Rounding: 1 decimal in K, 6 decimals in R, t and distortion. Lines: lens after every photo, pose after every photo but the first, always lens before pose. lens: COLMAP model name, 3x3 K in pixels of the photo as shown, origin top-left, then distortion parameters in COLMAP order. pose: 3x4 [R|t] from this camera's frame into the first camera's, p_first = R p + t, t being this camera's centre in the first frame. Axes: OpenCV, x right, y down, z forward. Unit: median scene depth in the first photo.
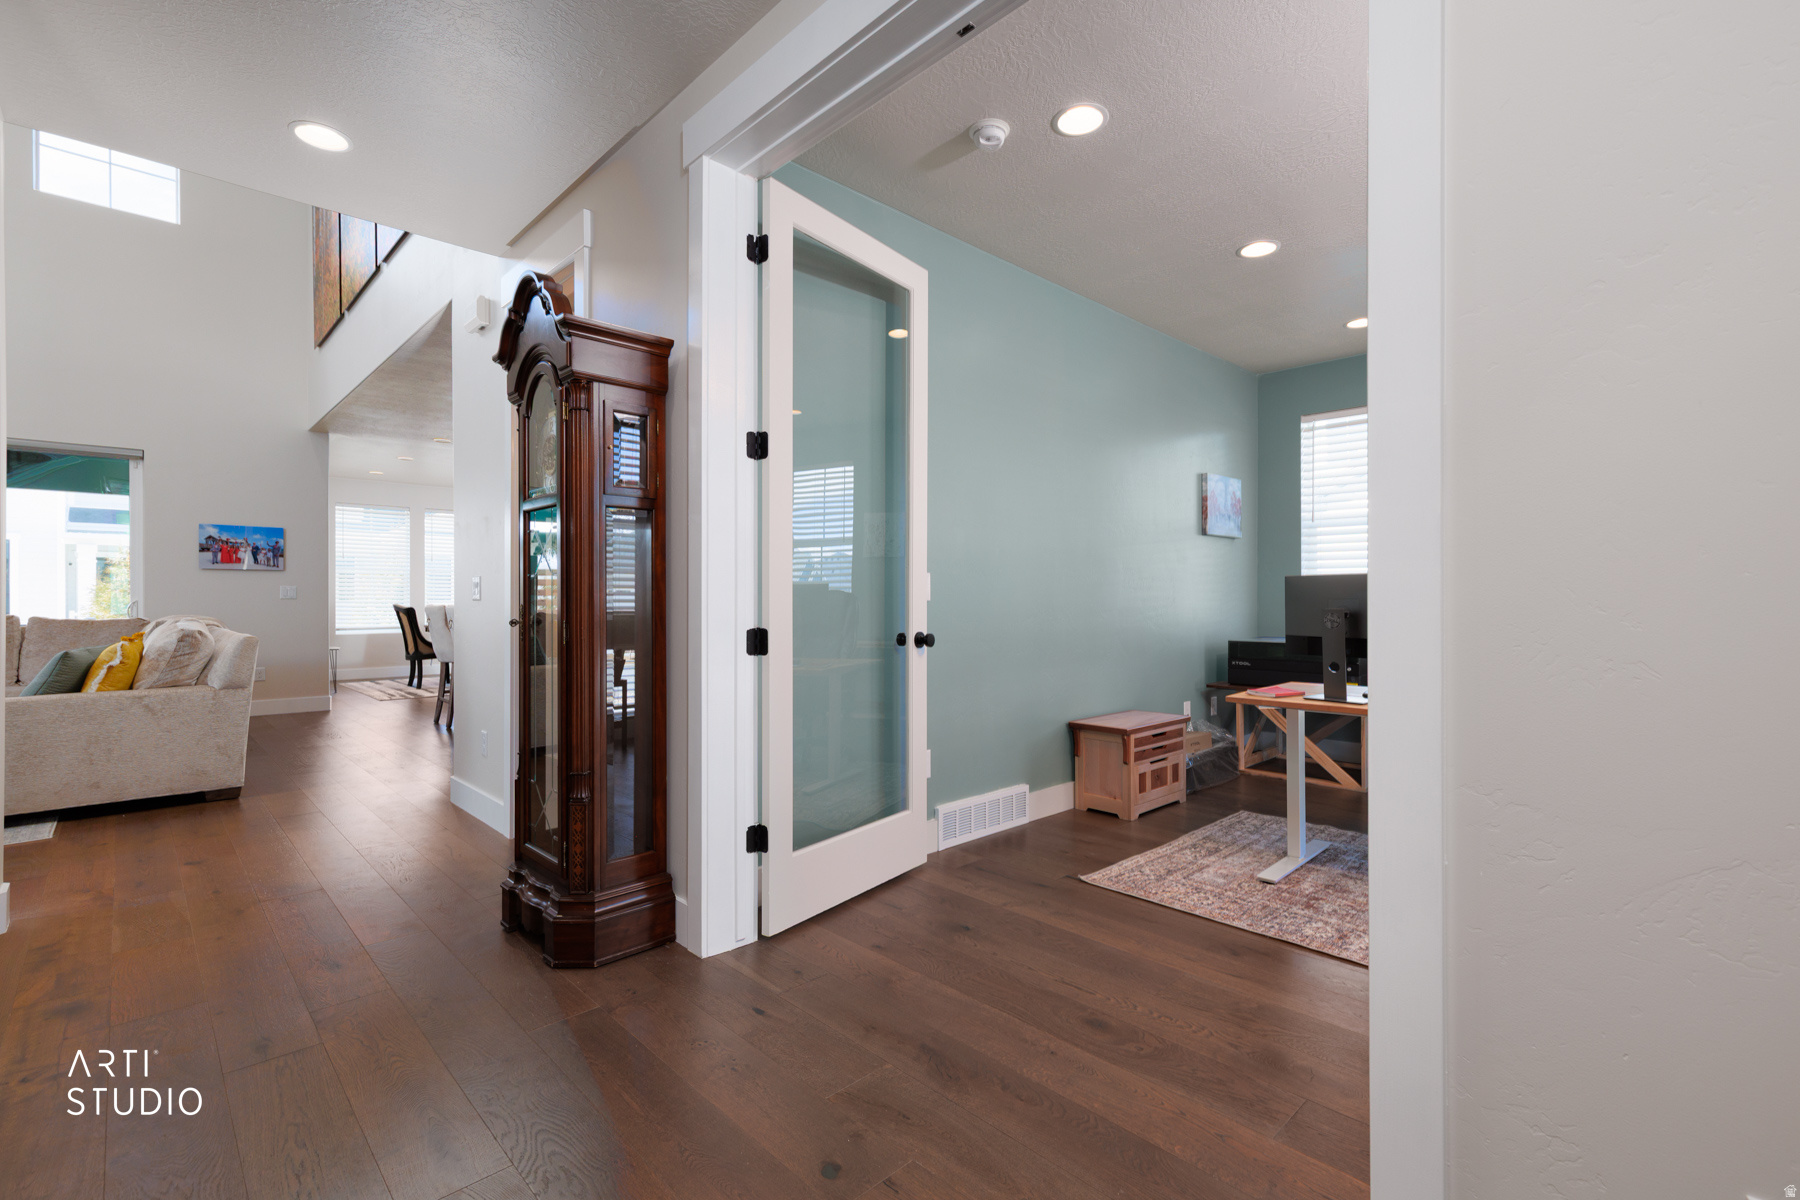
lens RADIAL K [[803.2, 0, 900.0], [0, 803.2, 600.0], [0, 0, 1]] dist [-0.001186, -0.000189]
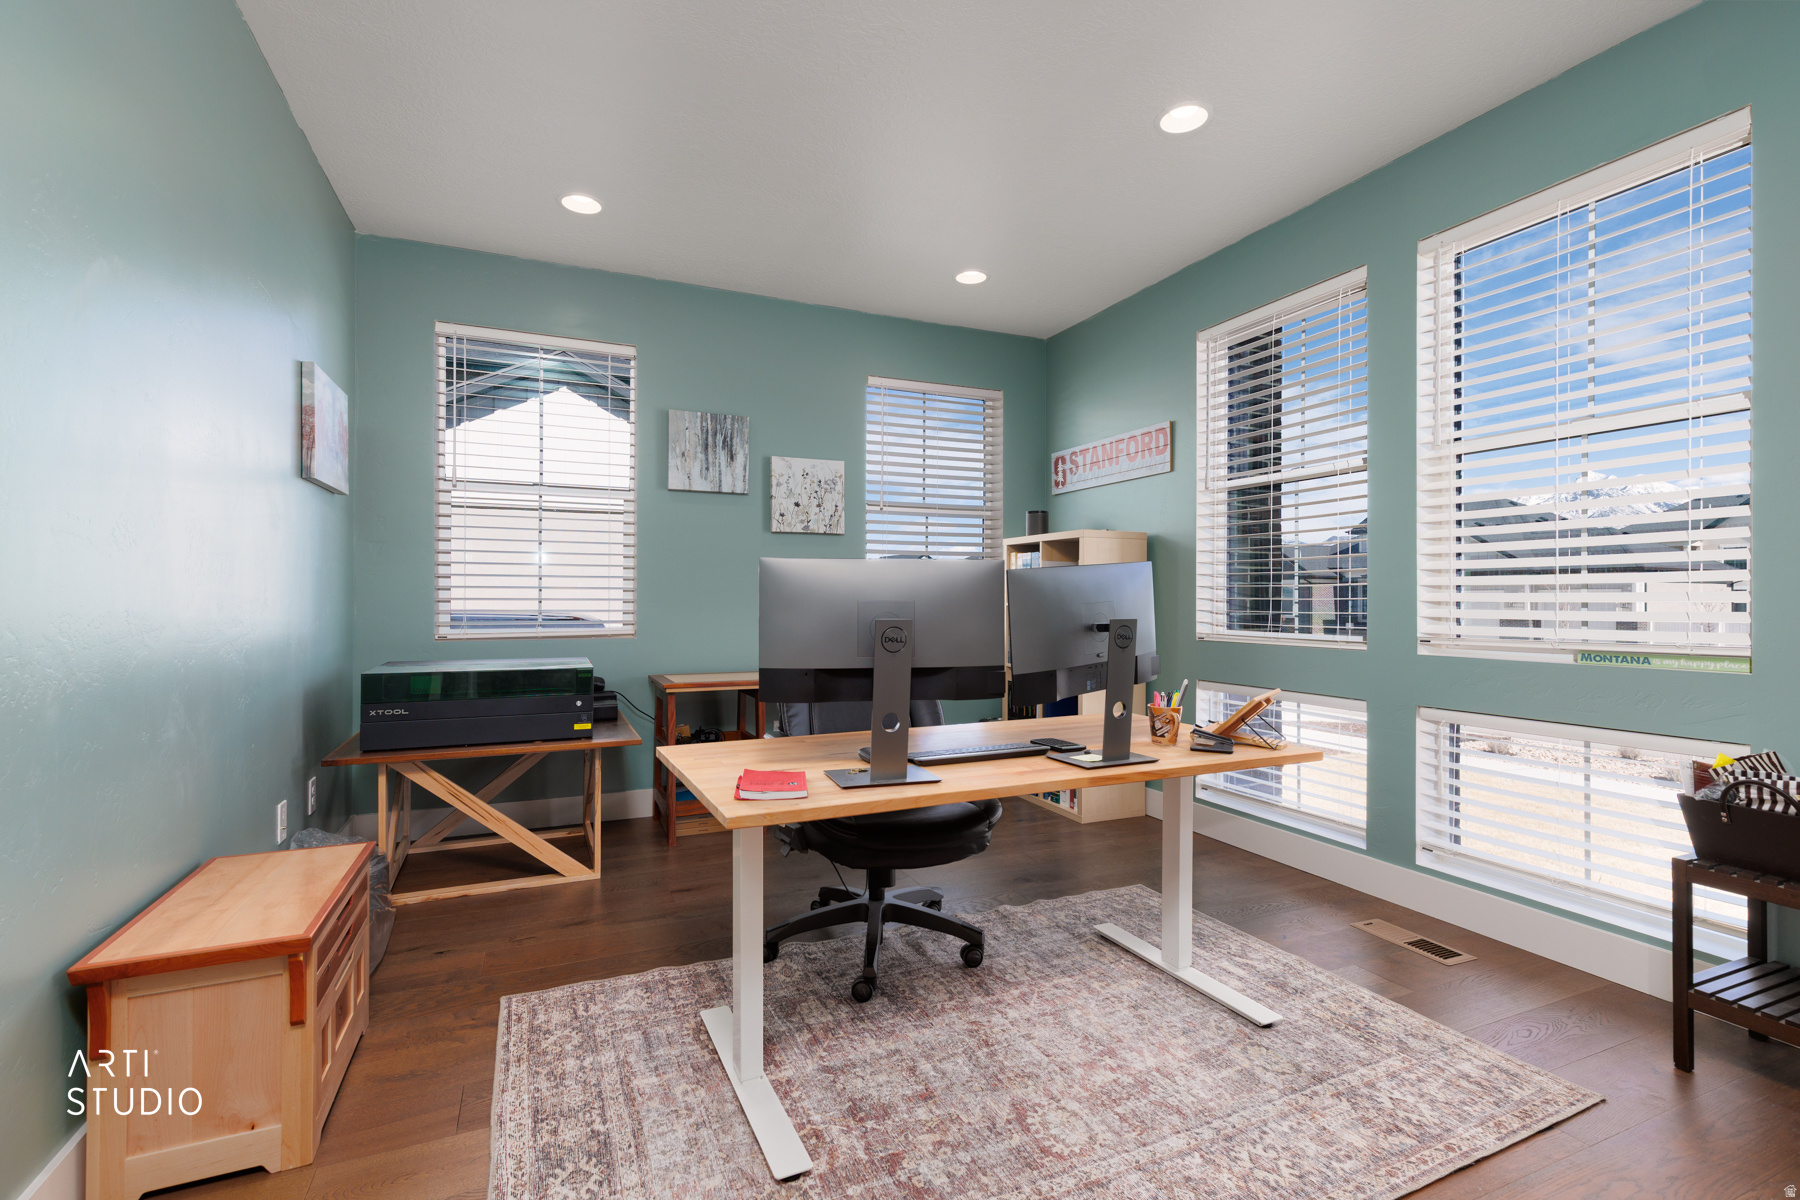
lens RADIAL K [[815.6, 0, 900.0], [0, 815.6, 600.0], [0, 0, 1]] dist [0.002650, 0.000032]
pose [[0.346076, 0.000202, 0.938207, 0.015110], [0.005432, 0.999983, -0.002219, 0.004115], [-0.938191, 0.005864, 0.346069, 0.657712]]
